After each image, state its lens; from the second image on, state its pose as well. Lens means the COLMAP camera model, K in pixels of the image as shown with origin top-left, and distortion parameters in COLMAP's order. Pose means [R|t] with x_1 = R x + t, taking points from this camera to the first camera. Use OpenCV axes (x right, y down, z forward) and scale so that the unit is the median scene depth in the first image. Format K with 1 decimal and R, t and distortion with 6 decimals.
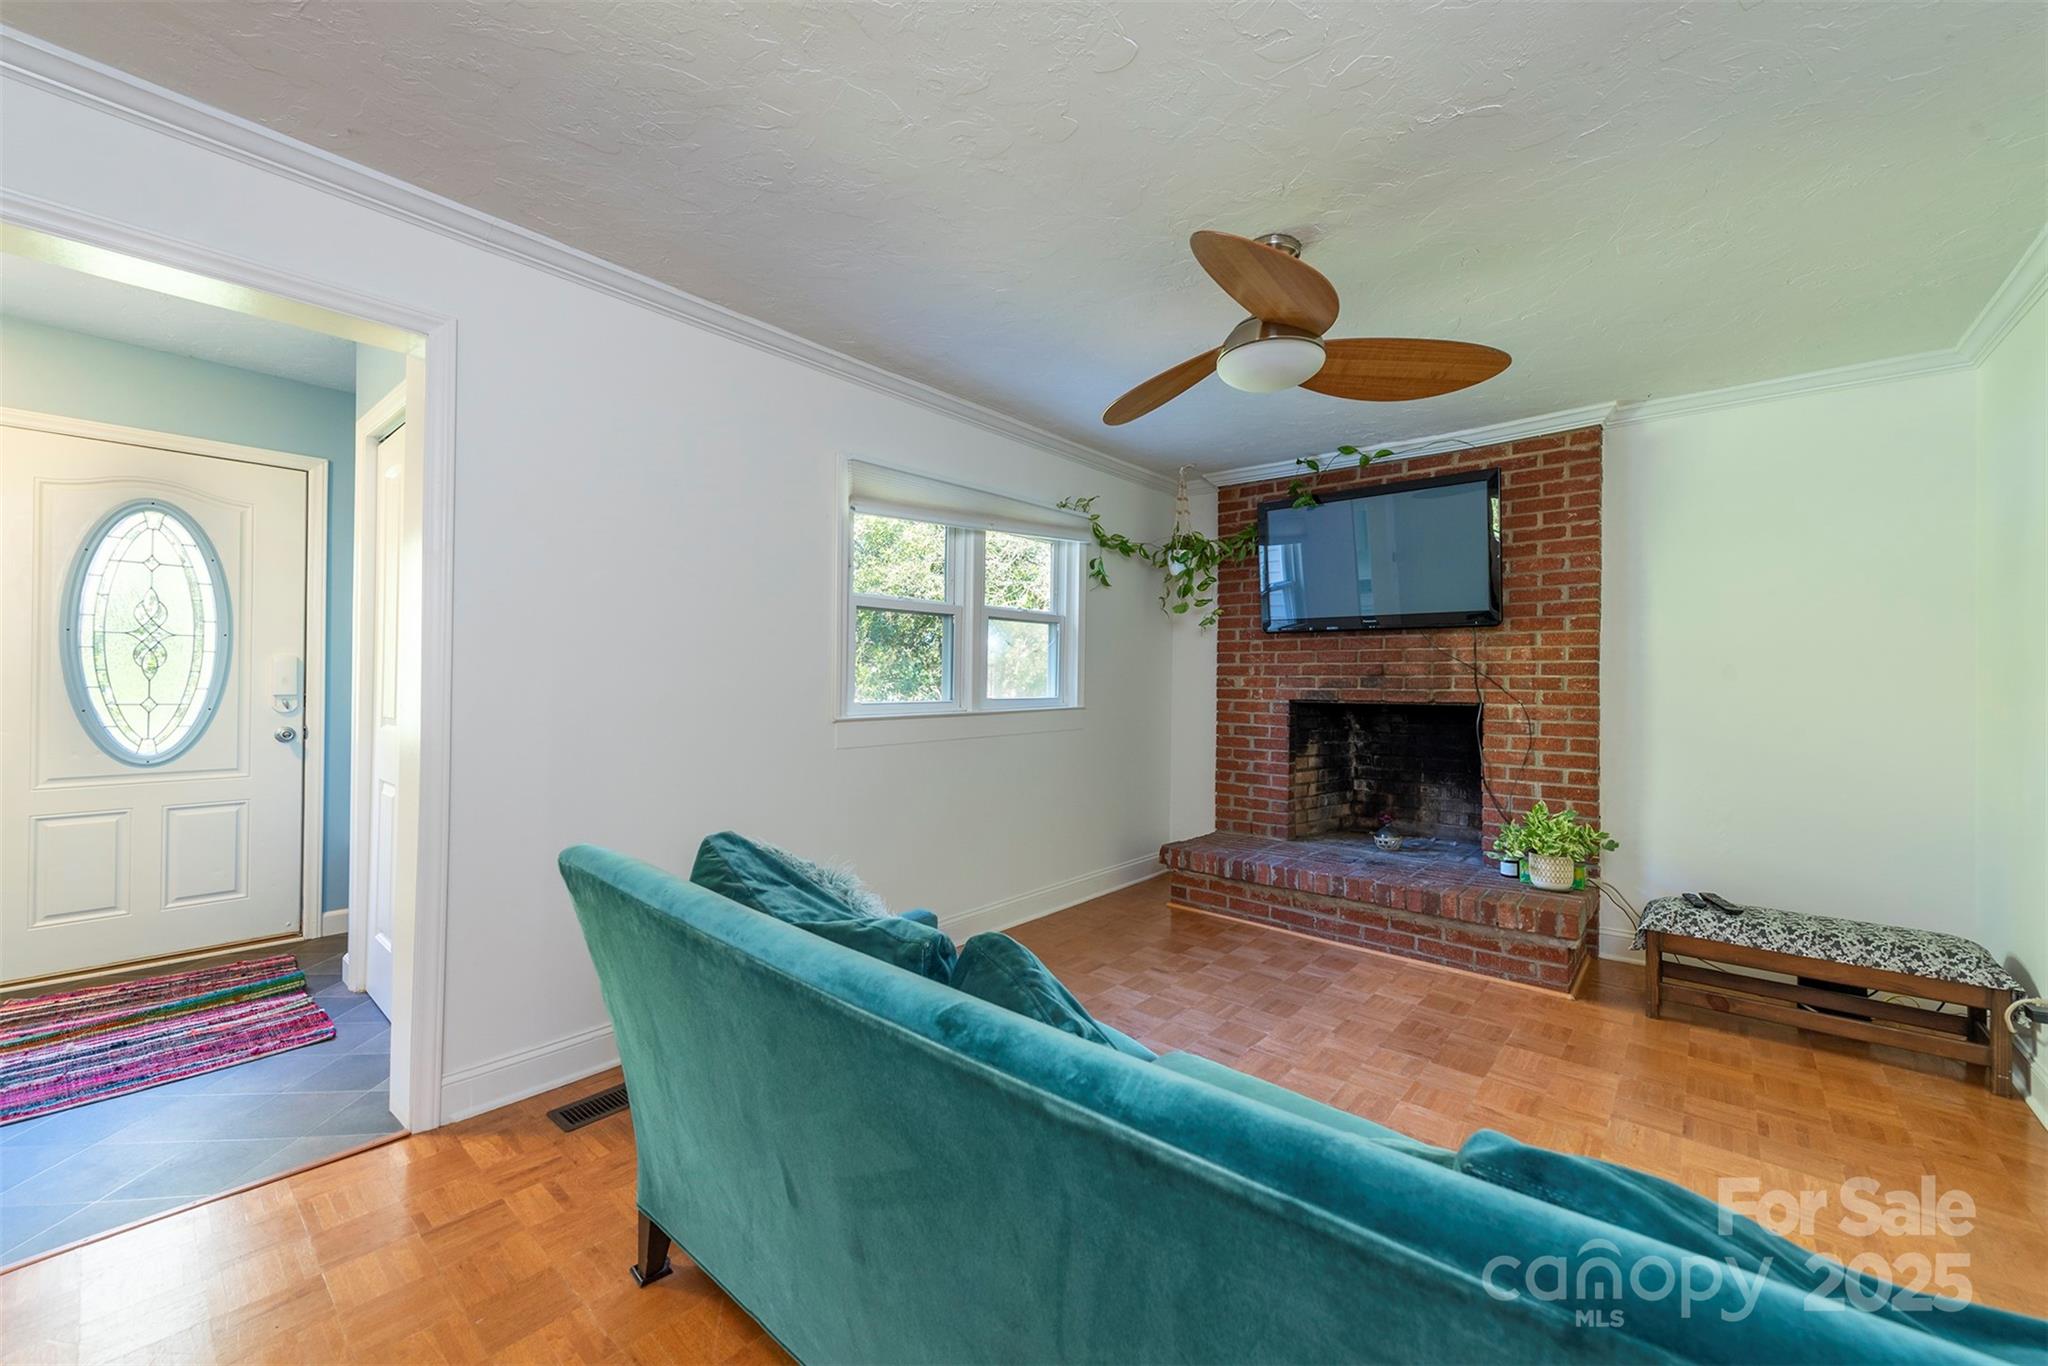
lens RADIAL K [[807.8, 0, 1027.7], [0, 807.8, 675.2], [0, 0, 1]] dist [0.002109, 0.000089]
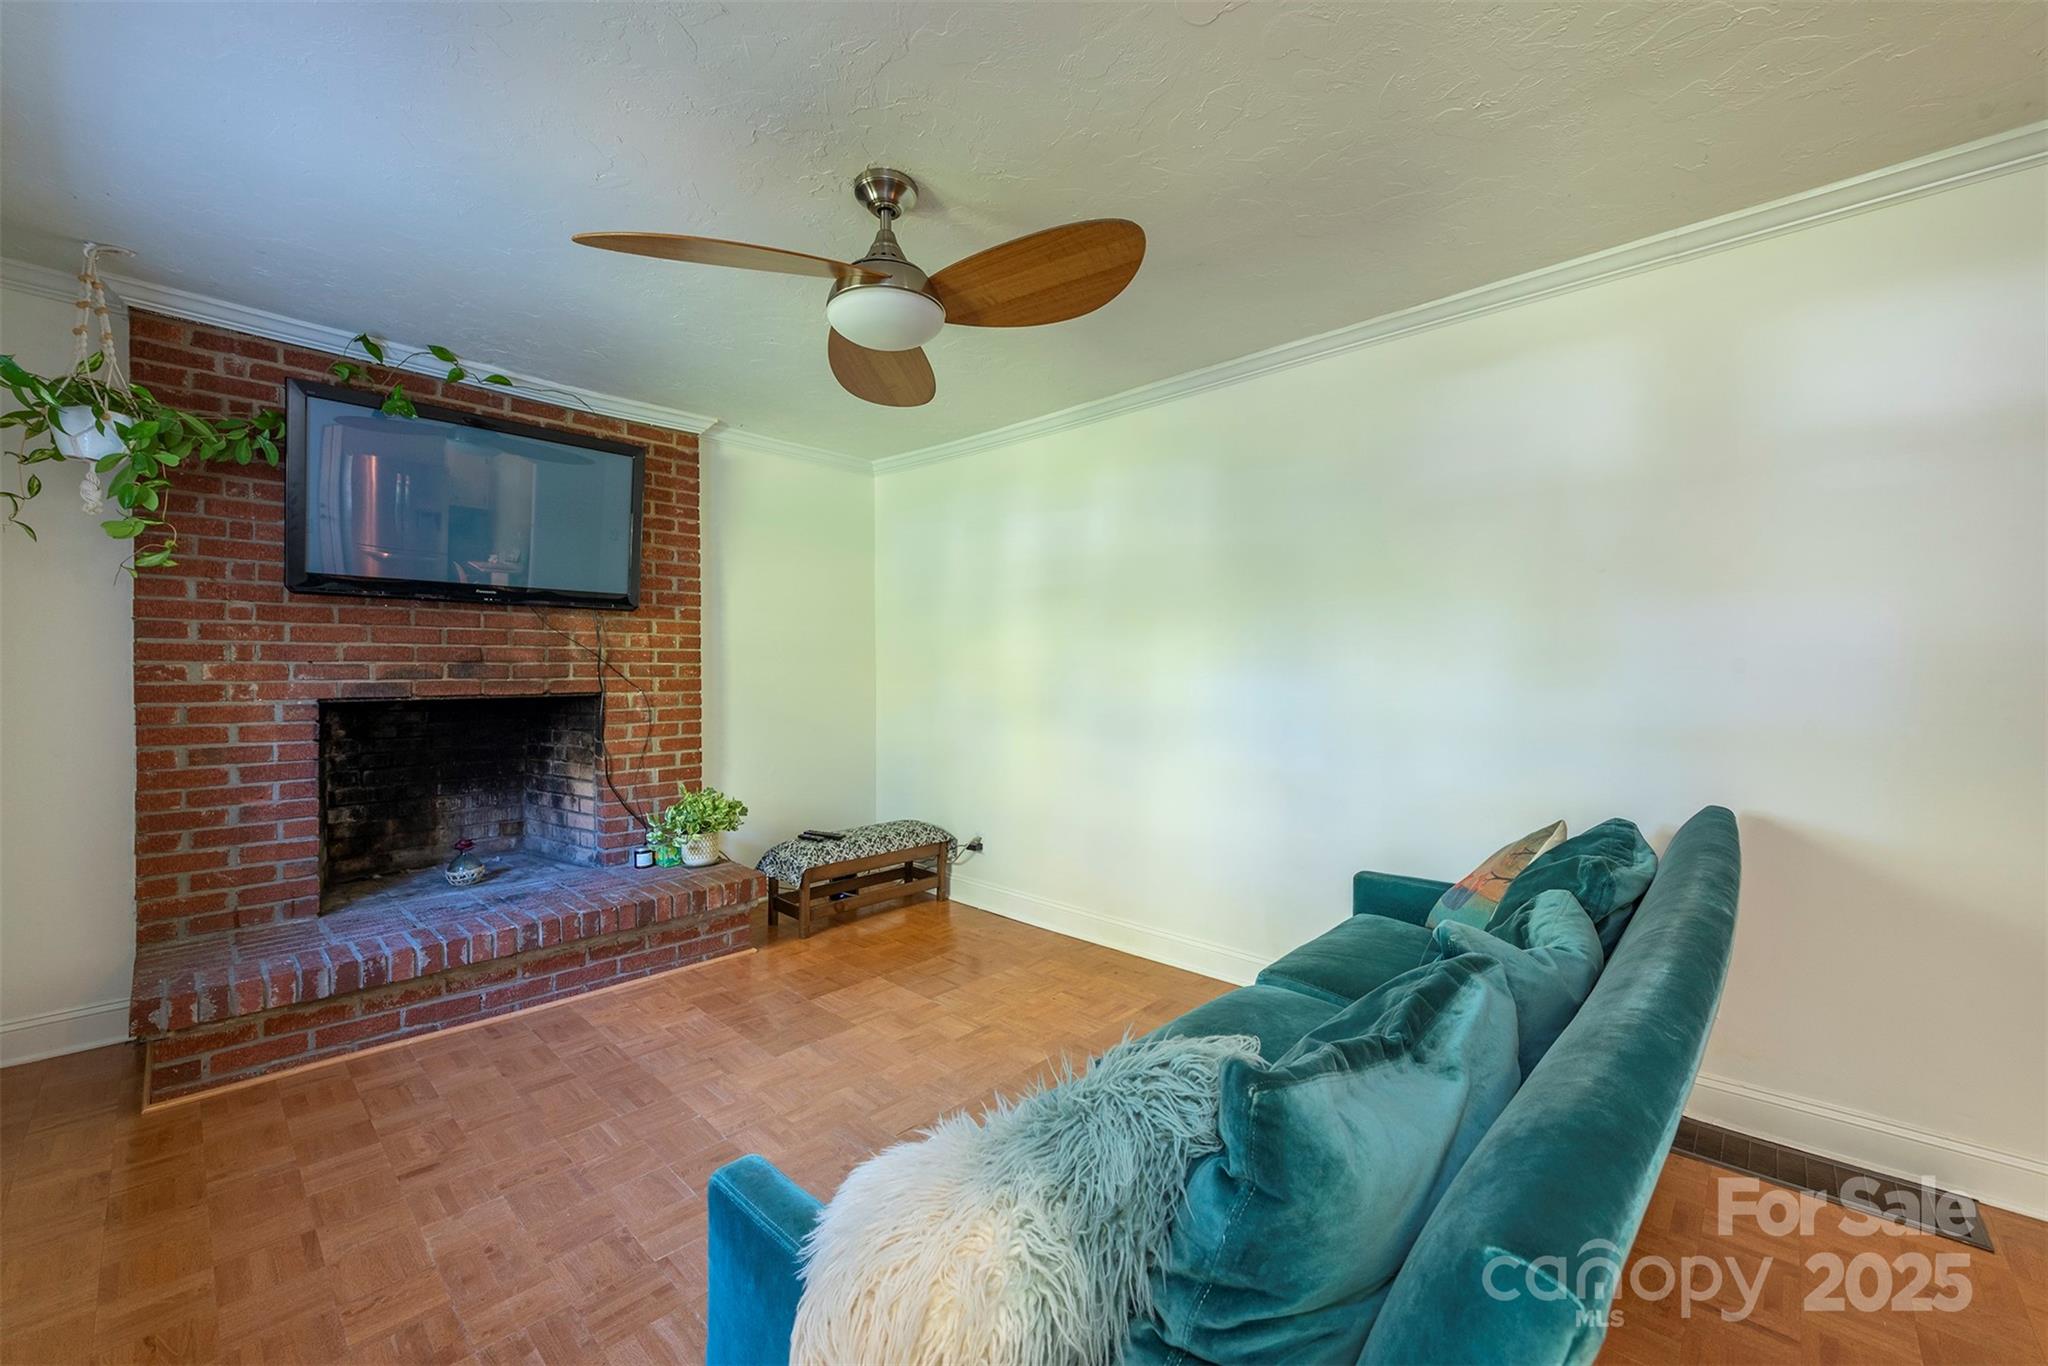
lens RADIAL K [[807.8, 0, 1028.4], [0, 807.8, 676.3], [0, 0, 1]] dist [0.002109, 0.000089]
pose [[0.030214, -0.017414, 0.999392, -0.359413], [-0.007841, 0.999813, 0.017658, -0.004200], [-0.999513, -0.008370, 0.030071, 0.491201]]
